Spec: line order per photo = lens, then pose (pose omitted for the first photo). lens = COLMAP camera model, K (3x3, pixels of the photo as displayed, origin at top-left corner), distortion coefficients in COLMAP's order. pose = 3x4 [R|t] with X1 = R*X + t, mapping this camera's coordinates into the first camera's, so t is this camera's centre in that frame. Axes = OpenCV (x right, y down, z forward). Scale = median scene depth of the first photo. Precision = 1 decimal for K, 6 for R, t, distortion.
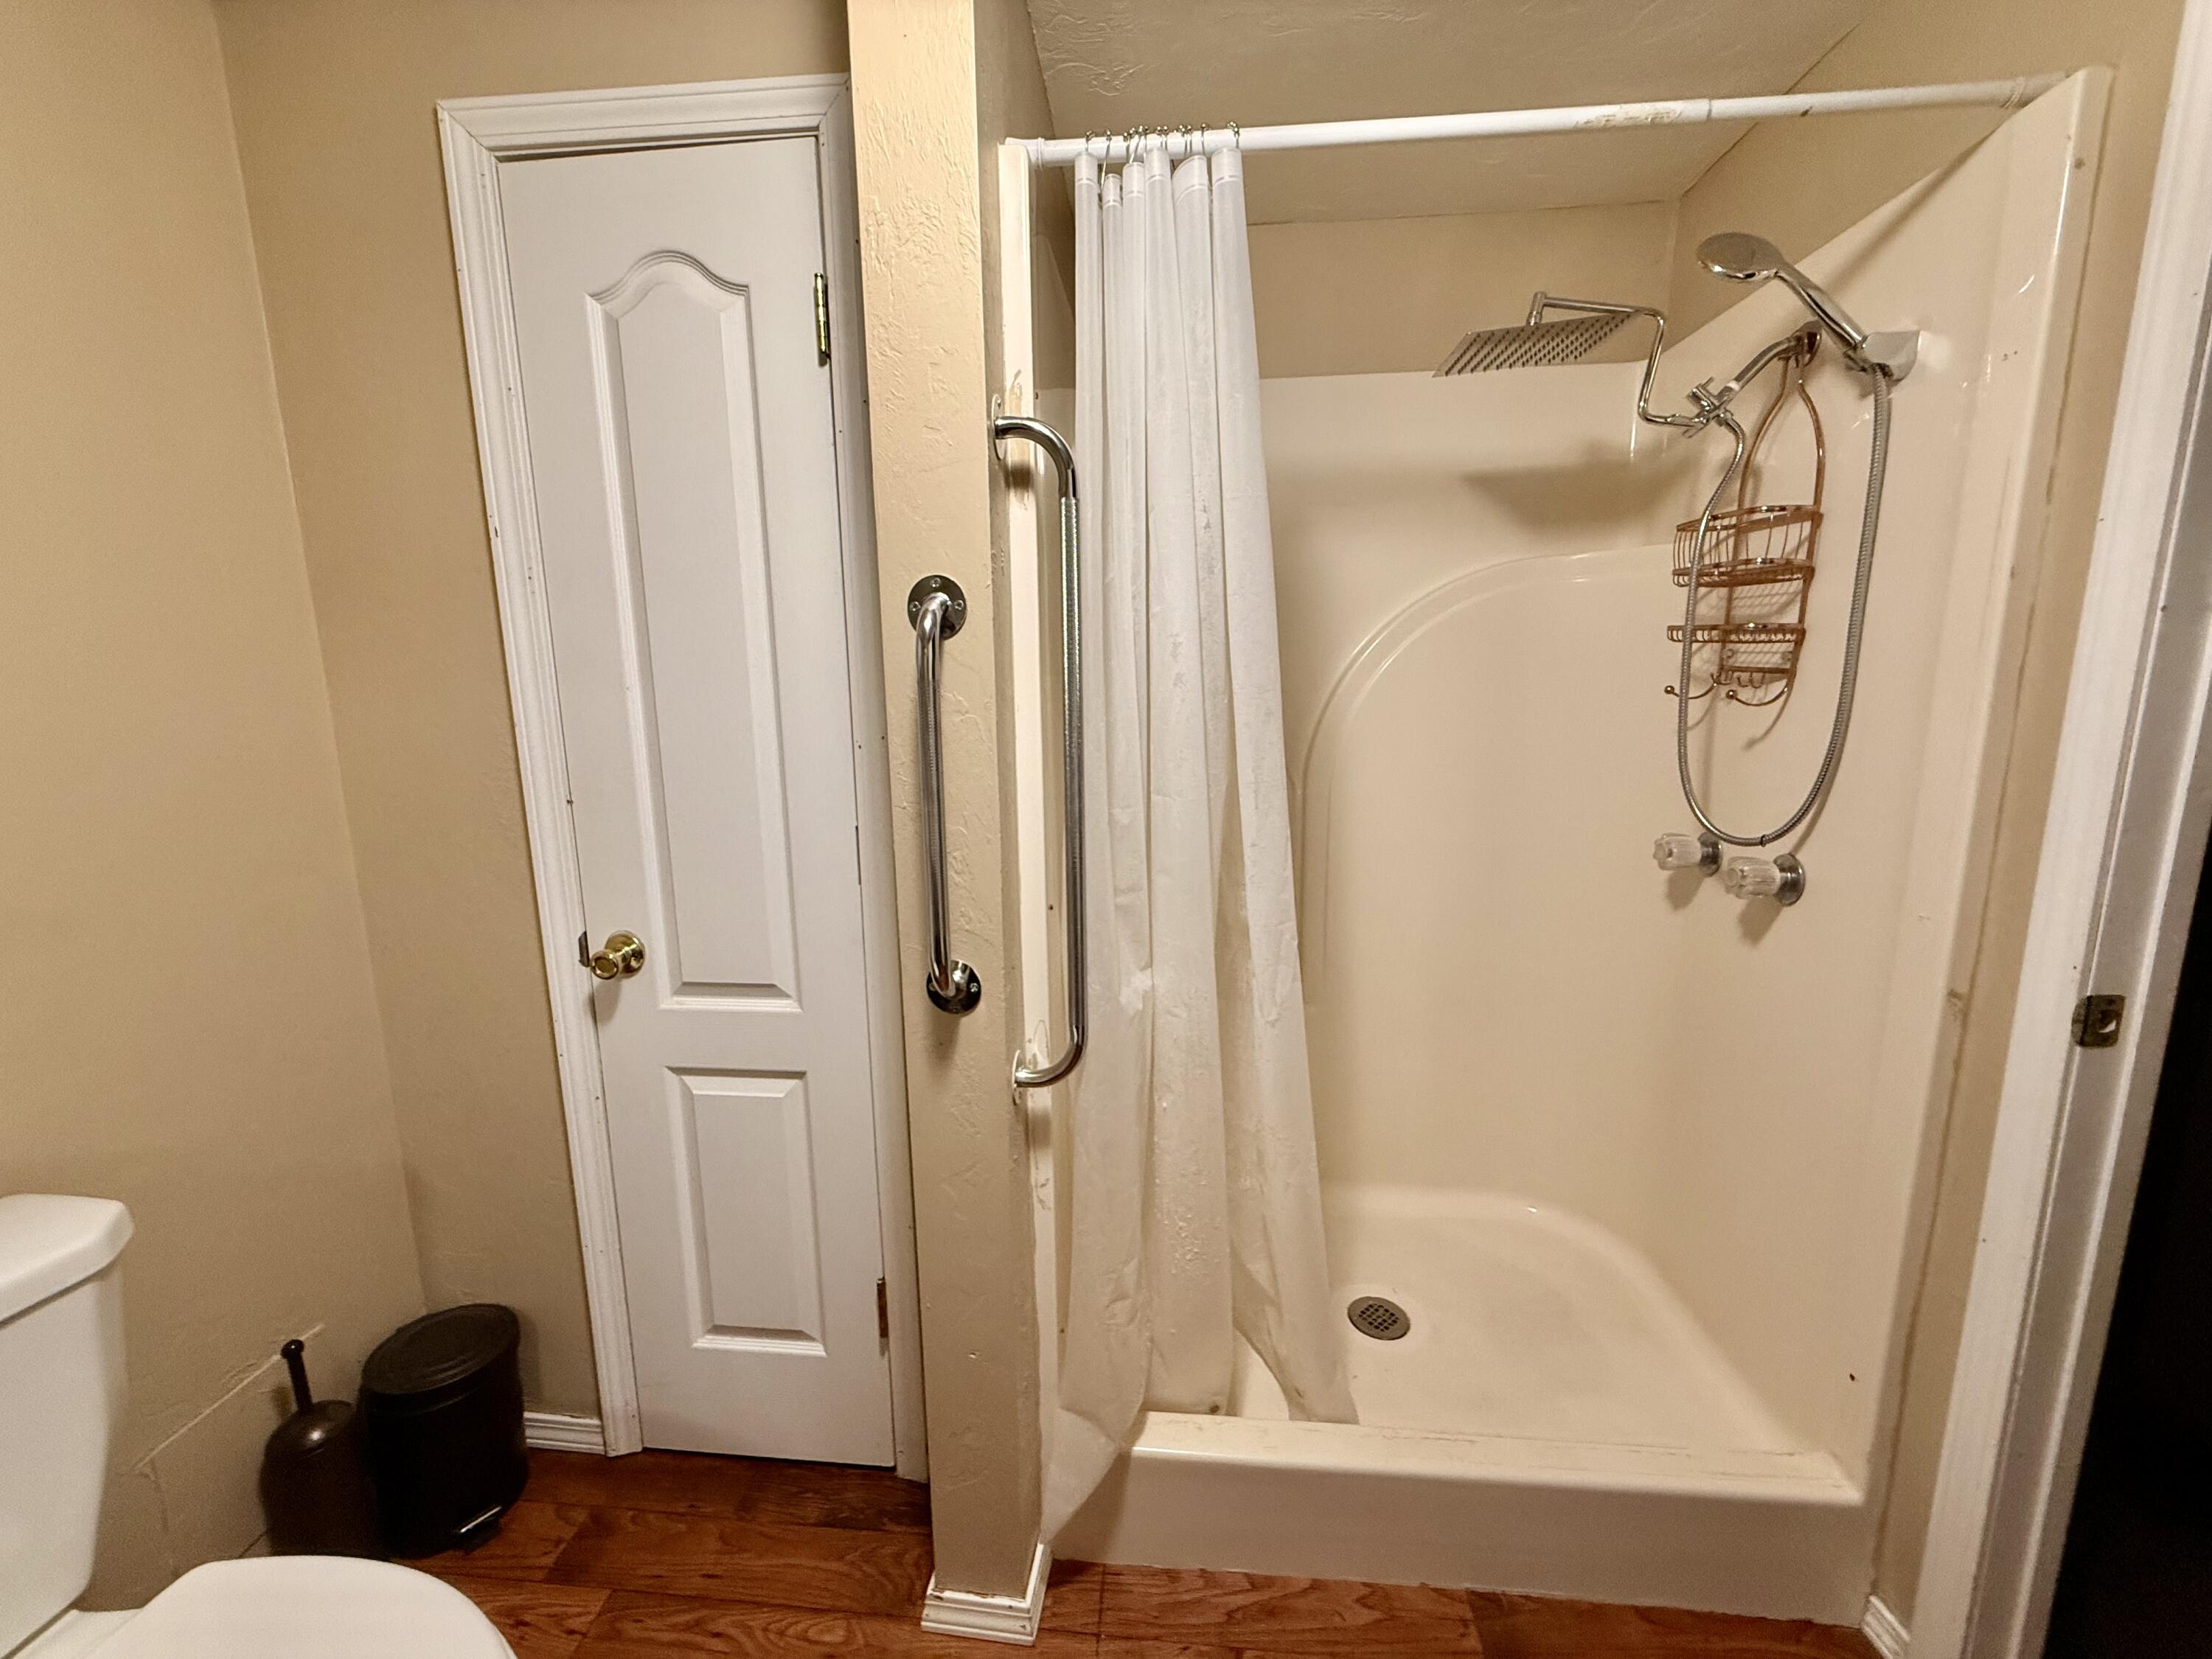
lens RADIAL K [[879.7, 0, 1099.3], [0, 879.7, 827.9], [0, 0, 1]] dist [-0.000584, -0.000391]
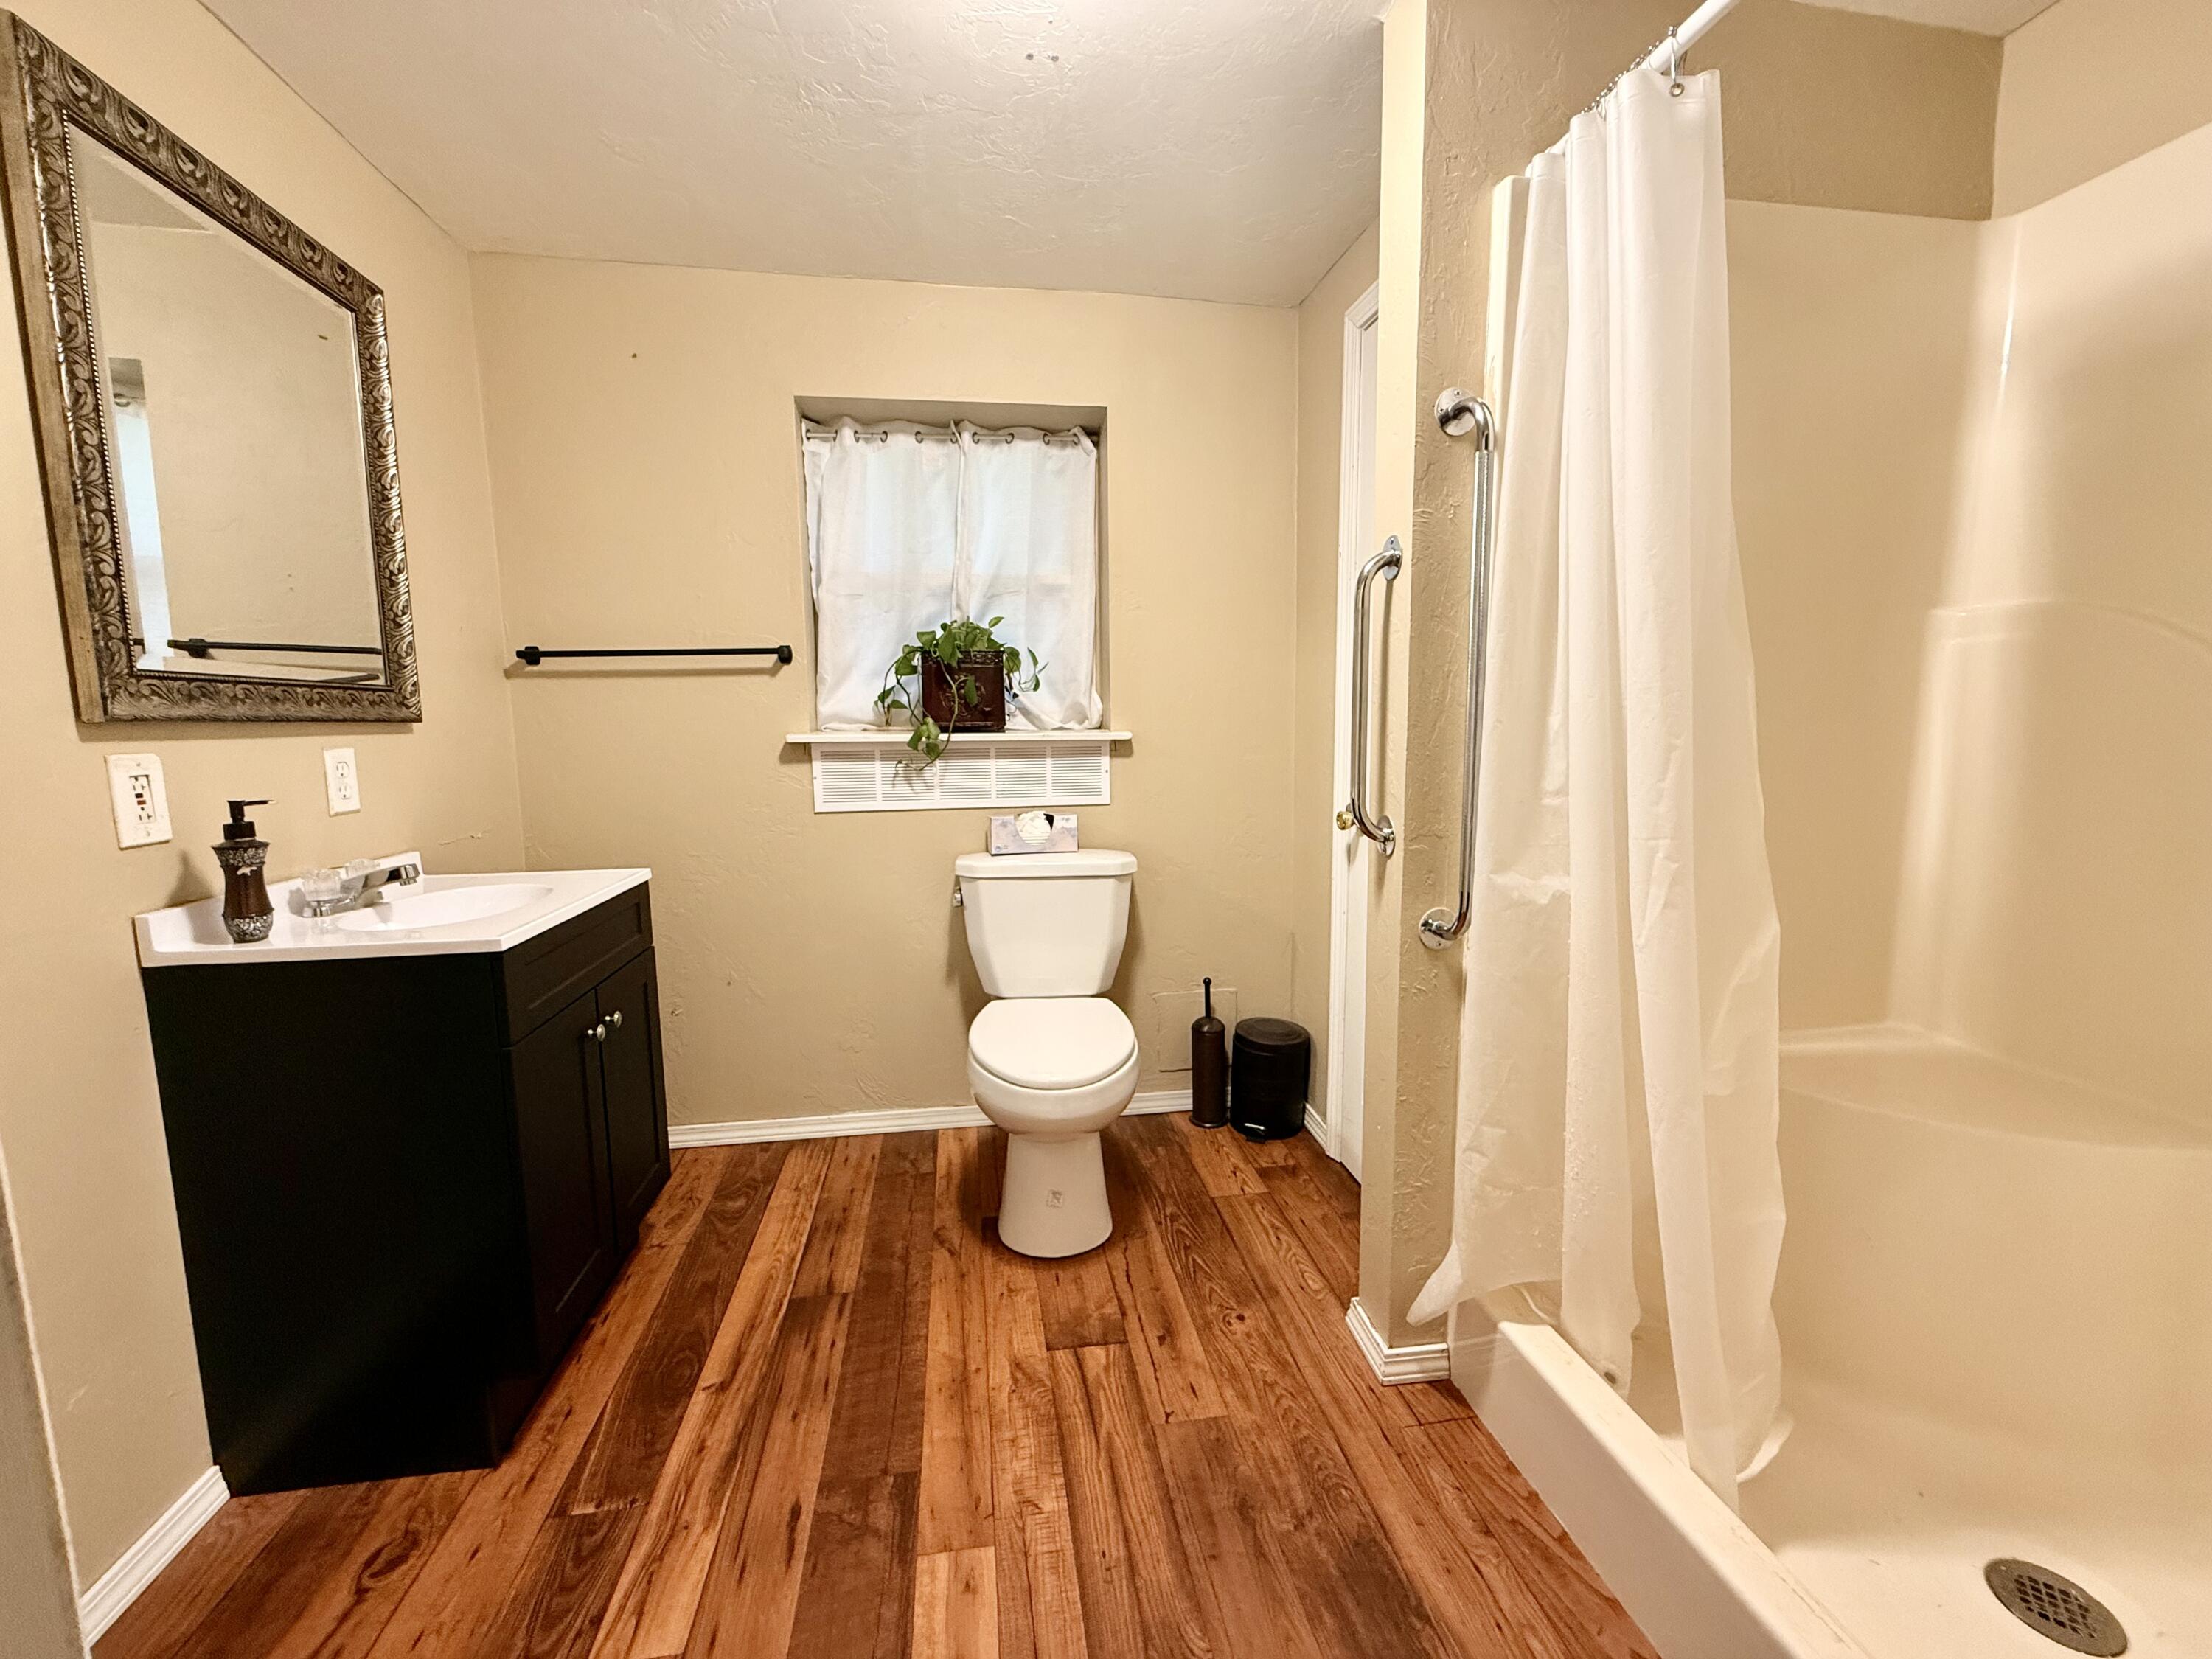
lens RADIAL K [[879.7, 0, 1099.3], [0, 879.7, 827.9], [0, 0, 1]] dist [-0.000584, -0.000391]
pose [[0.249095, 0.130860, -0.959597, 0.857524], [-0.153474, 0.983643, 0.094300, 0.083210], [0.956241, 0.123784, 0.265104, 0.166583]]
